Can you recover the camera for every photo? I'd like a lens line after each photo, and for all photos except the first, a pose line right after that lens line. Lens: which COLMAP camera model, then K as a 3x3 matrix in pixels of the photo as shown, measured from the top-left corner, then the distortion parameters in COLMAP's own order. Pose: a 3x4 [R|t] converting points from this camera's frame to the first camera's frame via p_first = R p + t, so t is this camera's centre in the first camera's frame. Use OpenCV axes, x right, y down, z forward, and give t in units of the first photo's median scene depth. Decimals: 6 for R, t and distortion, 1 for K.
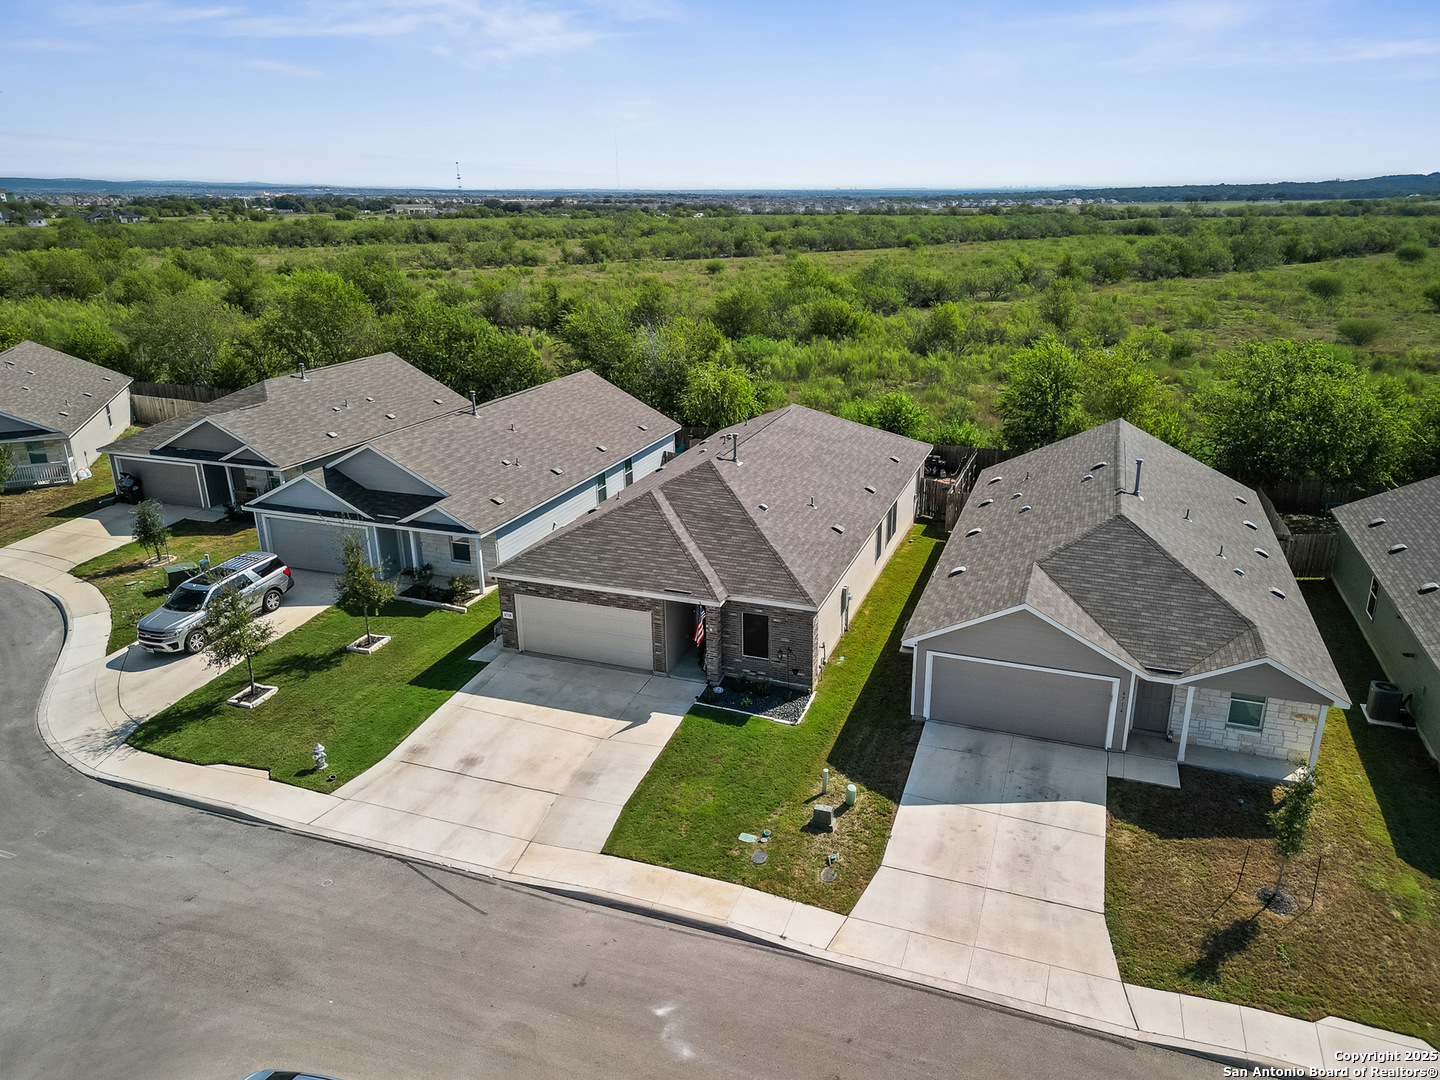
lens RADIAL K [[1017.4, 0, 720.0], [0, 1017.4, 540.0], [0, 0, 1]] dist [0.005591, -0.000367]
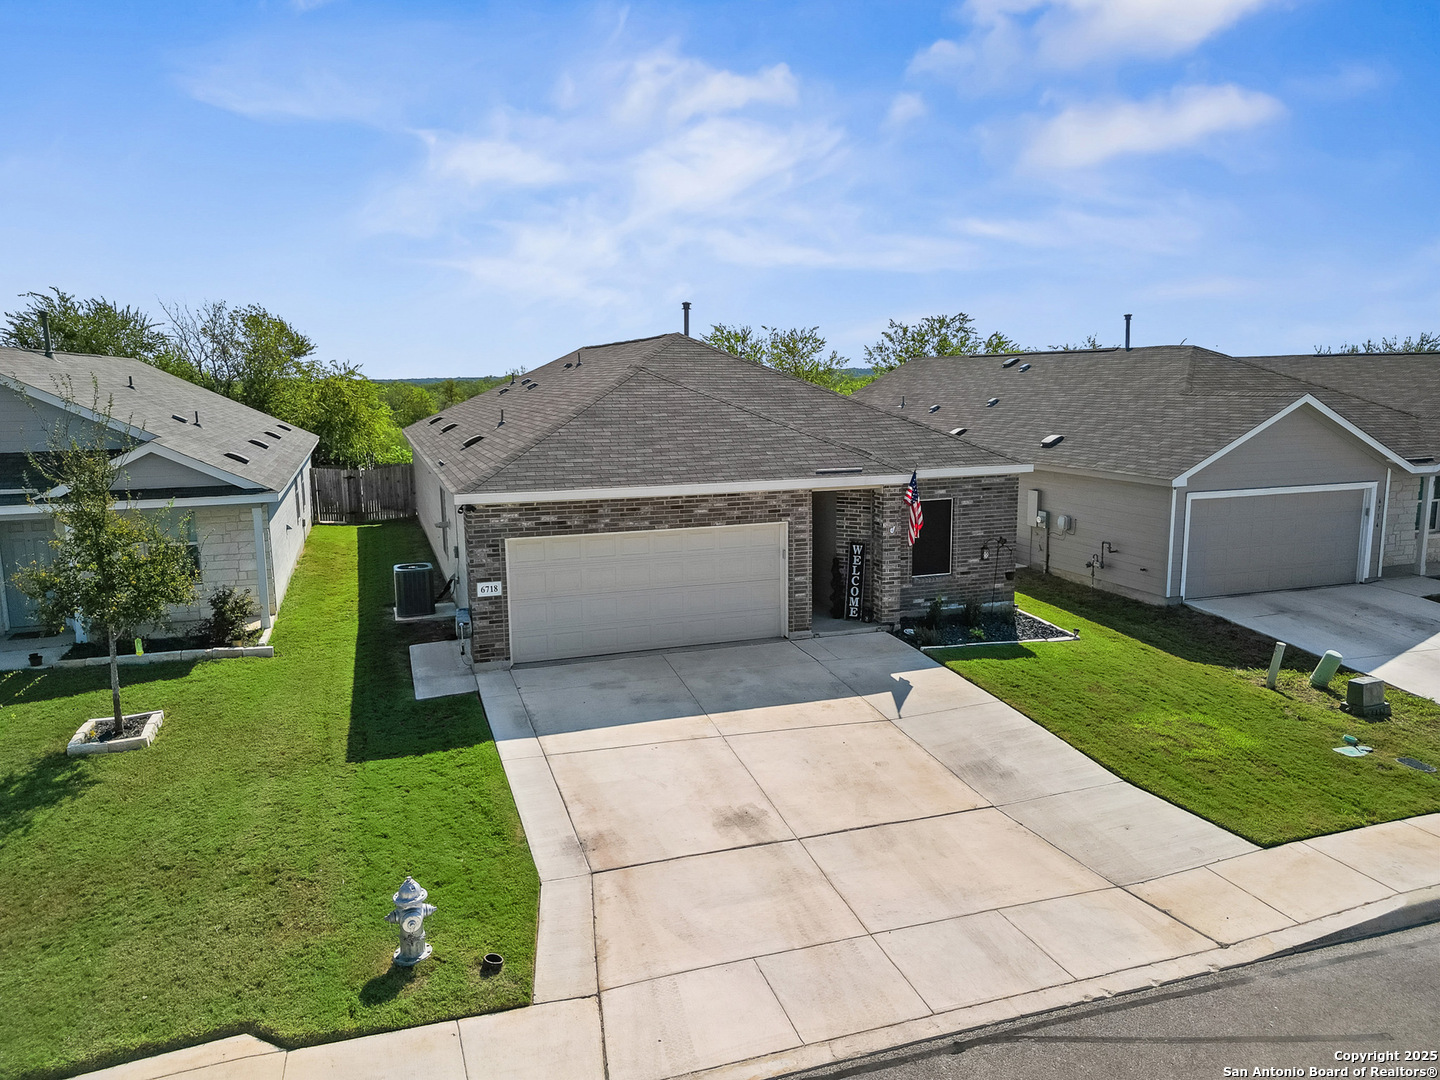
lens RADIAL K [[1017.4, 0, 720.0], [0, 1017.4, 540.0], [0, 0, 1]] dist [0.005591, -0.000367]
pose [[0.777443, -0.099895, 0.620969, -0.445616], [0.210410, 0.971728, -0.107108, 0.133509], [-0.592714, 0.213928, 0.776482, 0.590118]]
